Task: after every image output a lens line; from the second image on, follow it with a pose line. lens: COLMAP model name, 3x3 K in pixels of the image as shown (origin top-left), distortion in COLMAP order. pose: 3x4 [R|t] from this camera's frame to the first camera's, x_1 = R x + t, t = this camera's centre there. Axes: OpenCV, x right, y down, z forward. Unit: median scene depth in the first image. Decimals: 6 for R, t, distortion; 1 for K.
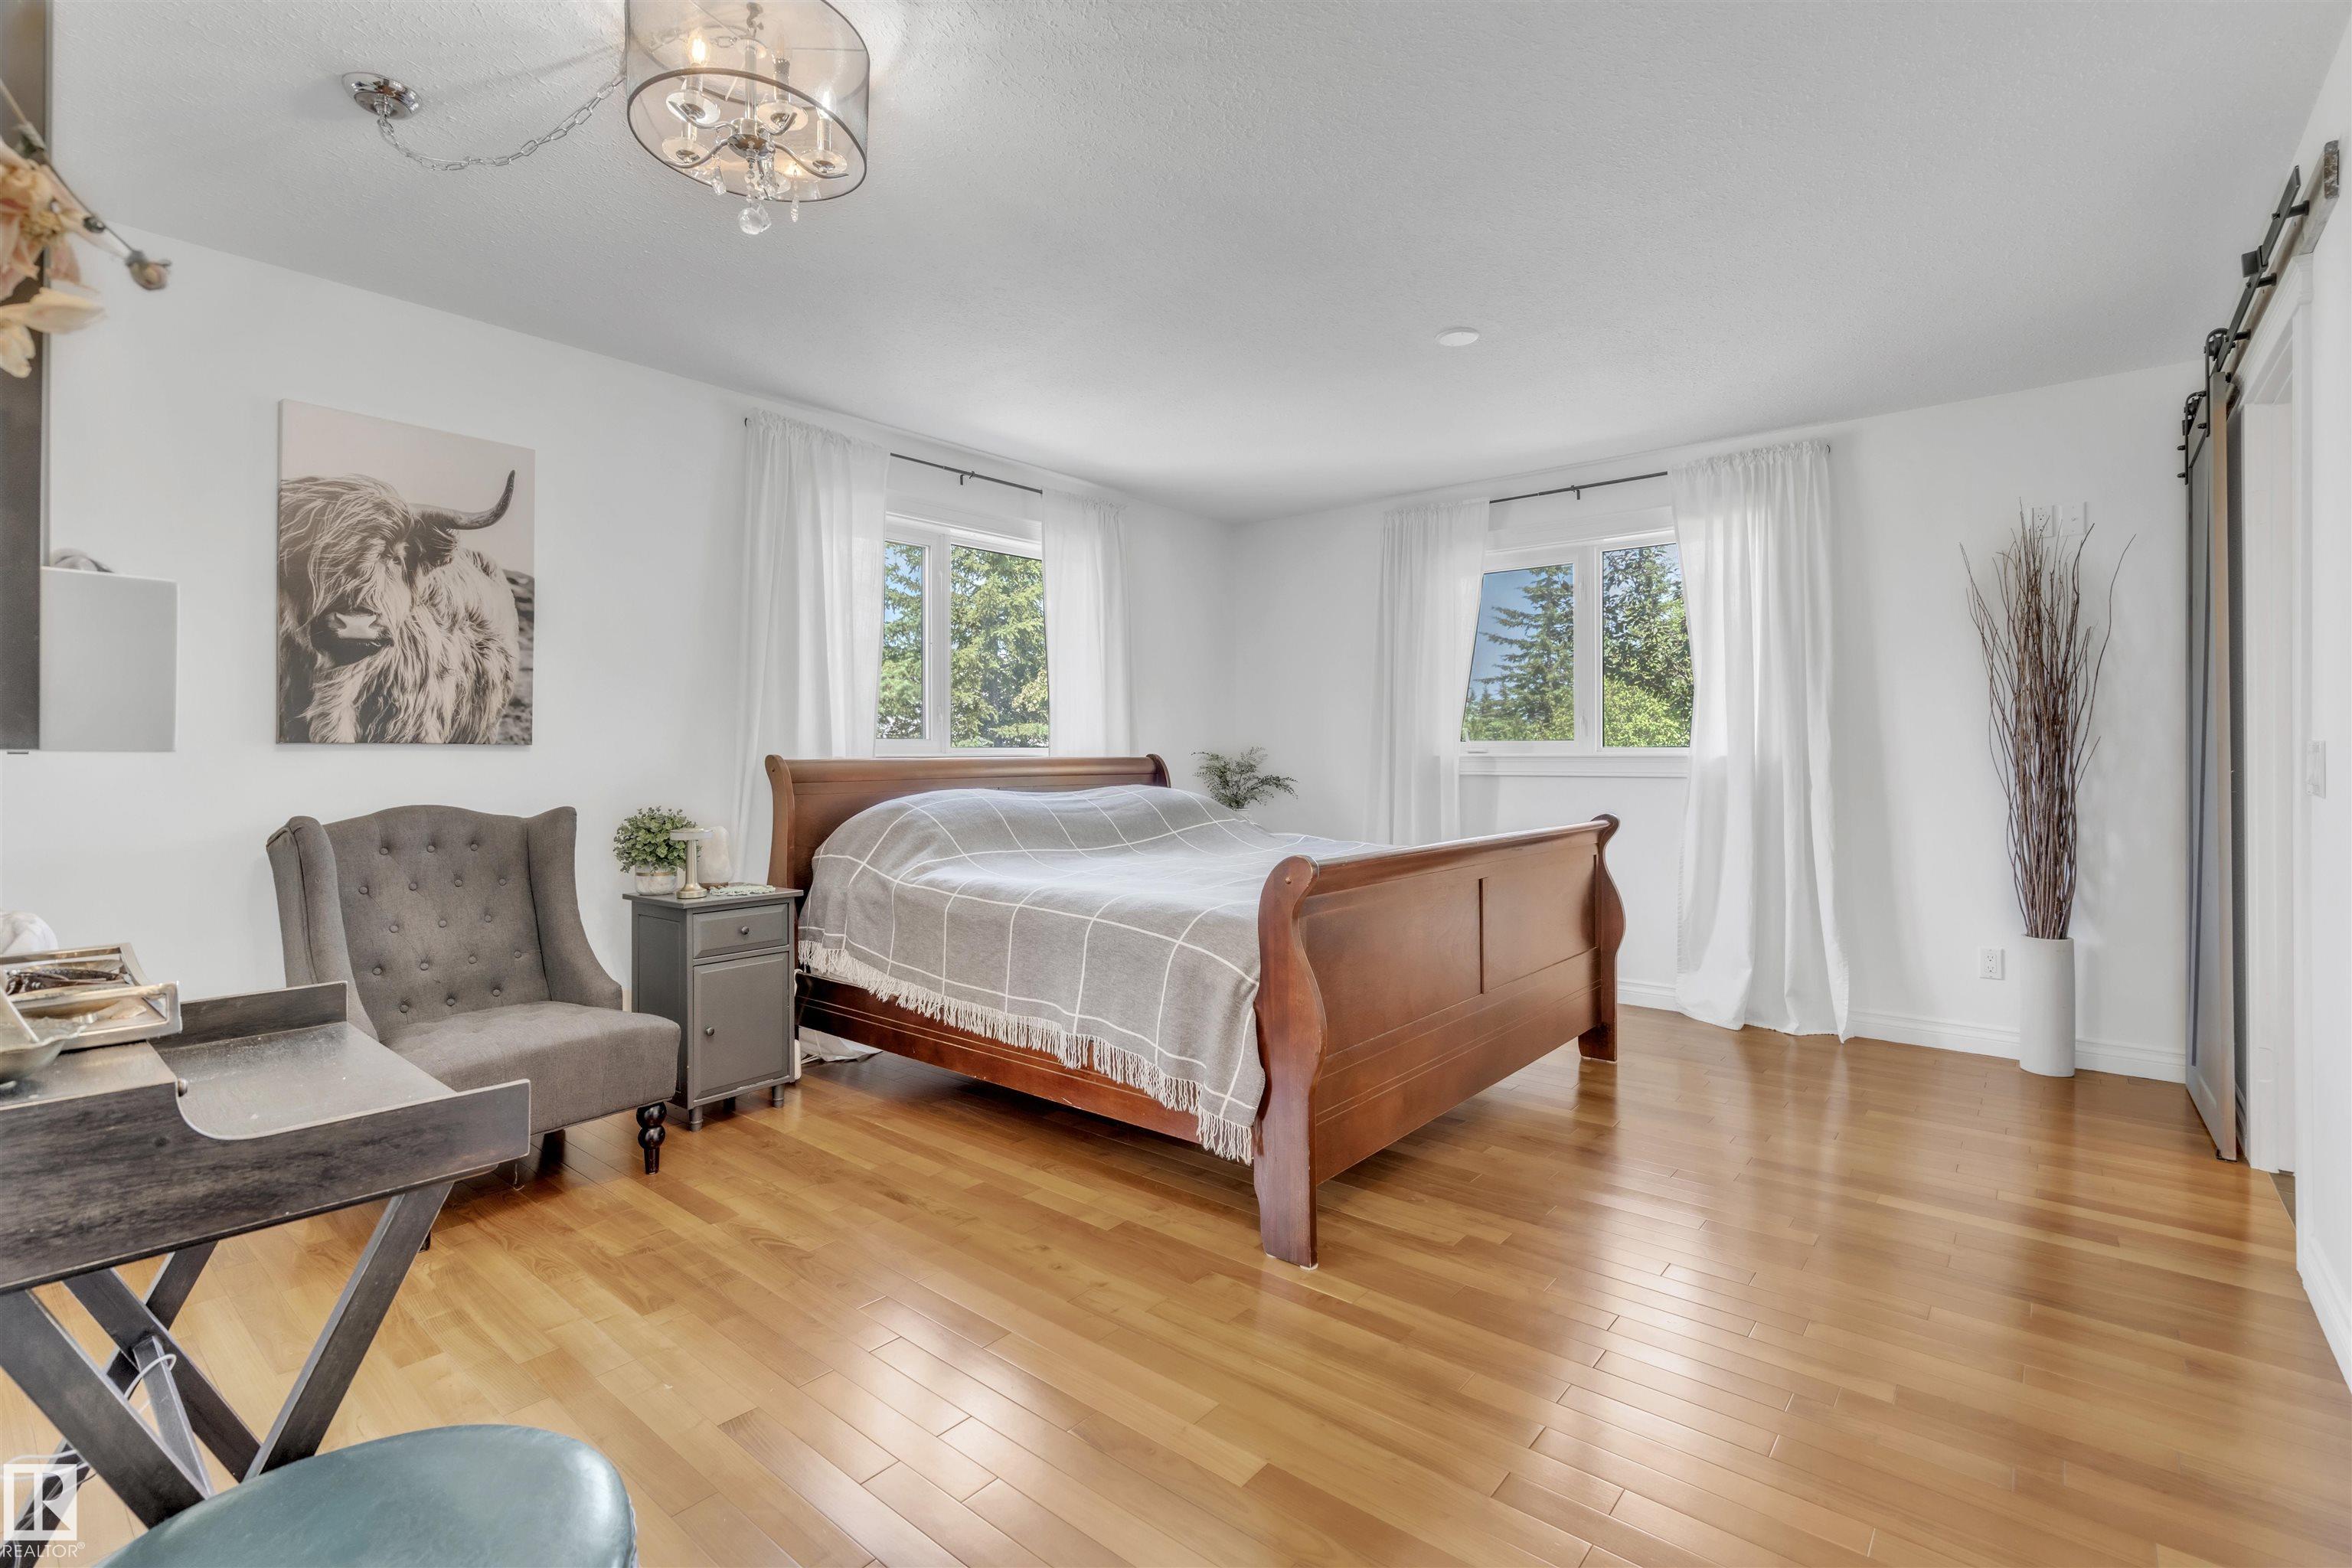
lens RADIAL K [[1068.7, 0, 1172.5], [0, 1068.7, 759.5], [0, 0, 1]] dist [-0.000907, 0.000900]
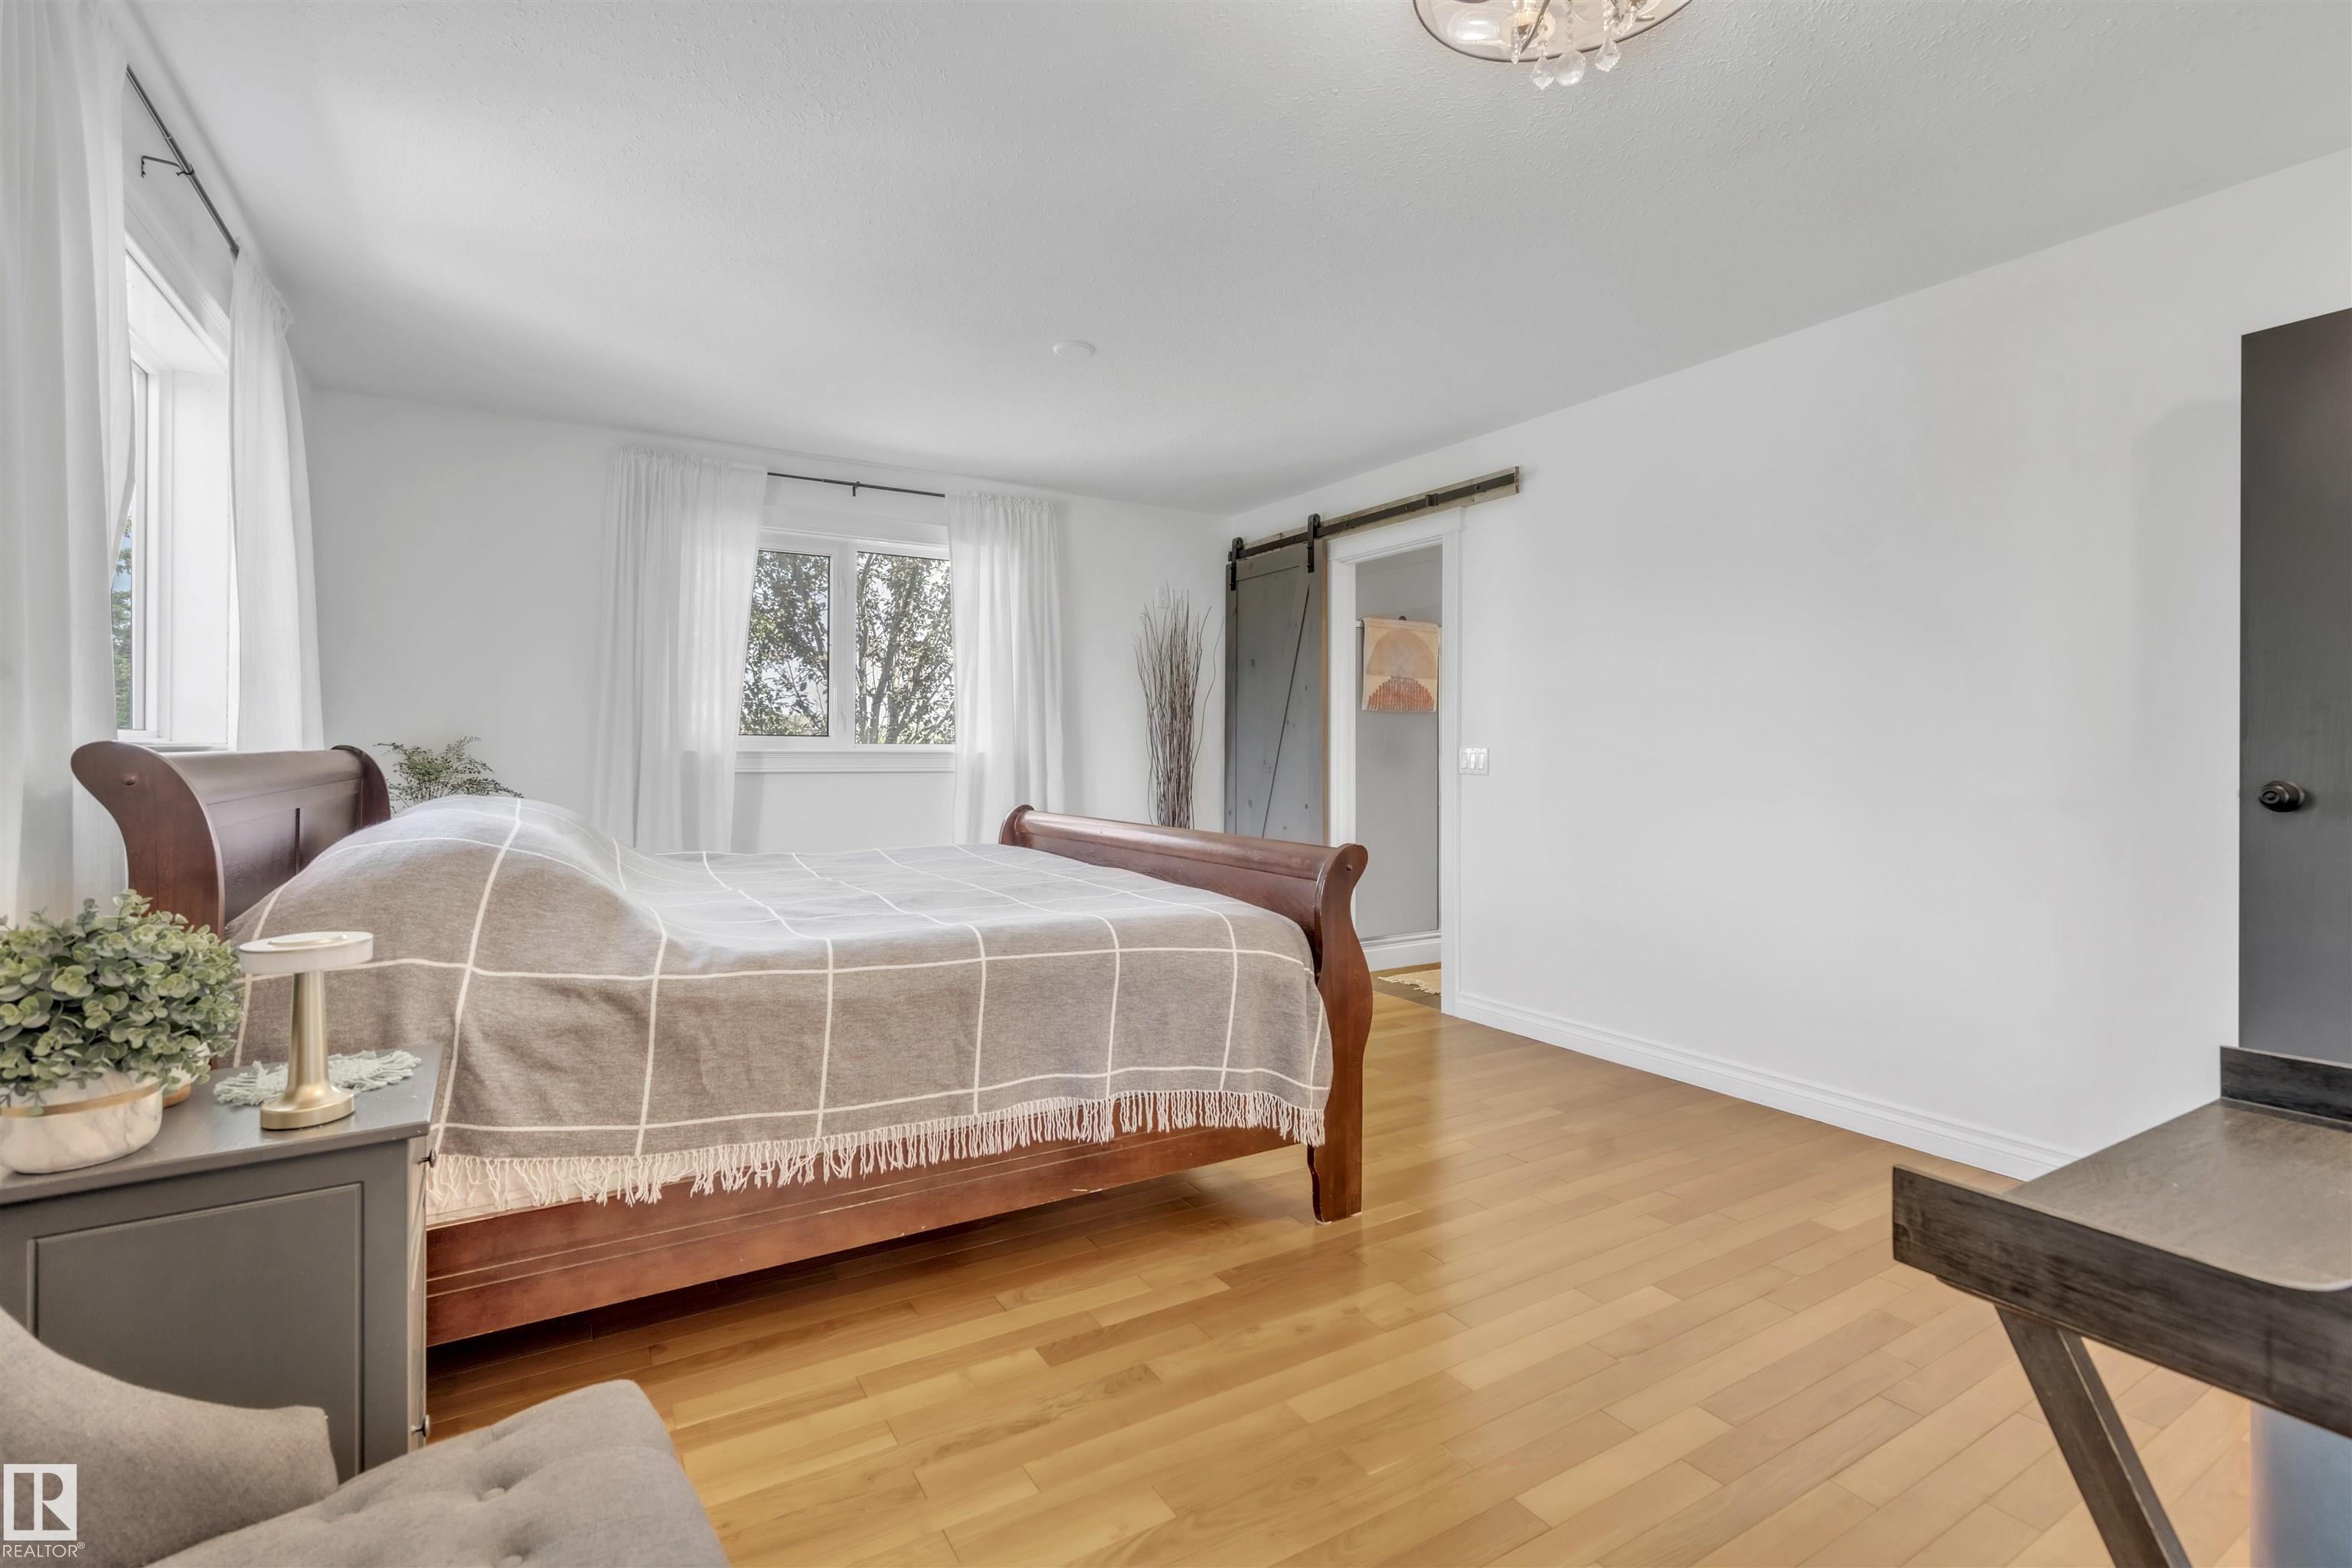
lens RADIAL K [[1068.7, 0, 1172.5], [0, 1068.7, 759.5], [0, 0, 1]] dist [-0.000907, 0.000900]
pose [[0.330591, -0.002568, 0.943770, -0.723927], [-0.001235, 0.999994, 0.003153, 0.000149], [-0.943773, -0.002208, 0.330586, 0.599389]]
